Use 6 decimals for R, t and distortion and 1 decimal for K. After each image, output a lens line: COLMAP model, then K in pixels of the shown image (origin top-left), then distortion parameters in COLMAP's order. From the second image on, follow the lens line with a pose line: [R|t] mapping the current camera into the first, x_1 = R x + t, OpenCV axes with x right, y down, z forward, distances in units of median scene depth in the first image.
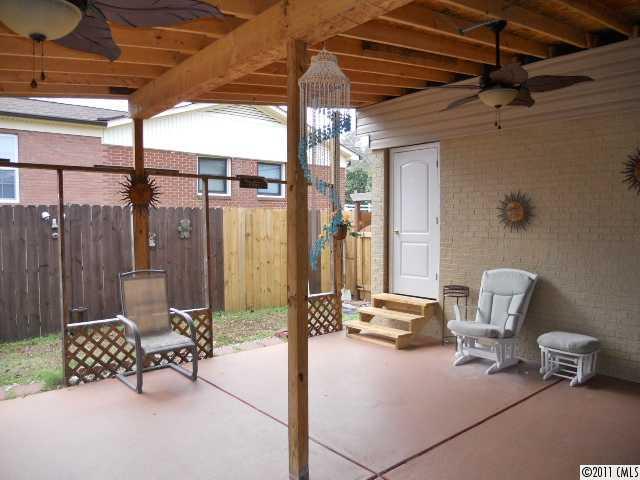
lens RADIAL K [[478.7, 0, 327.8], [0, 478.7, 238.4], [0, 0, 1]] dist [-0.042515, 0.000784]
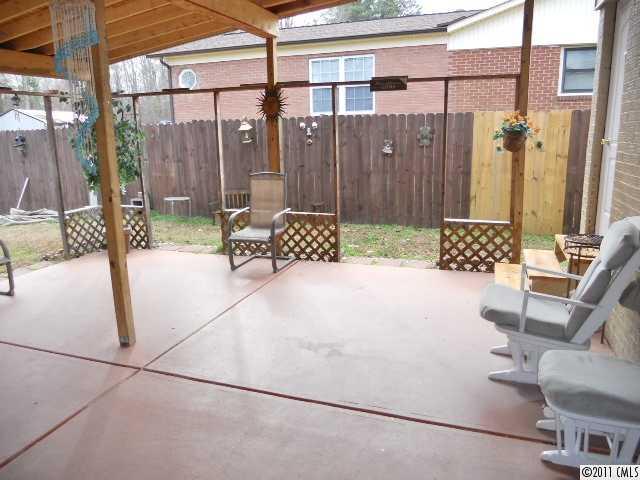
lens RADIAL K [[478.7, 0, 327.8], [0, 478.7, 238.4], [0, 0, 1]] dist [-0.042515, 0.000784]
pose [[0.504280, 0.180127, -0.844545, 0.510353], [-0.012484, 0.979421, 0.201440, -0.010765], [0.863450, -0.091039, 0.496151, 0.379986]]
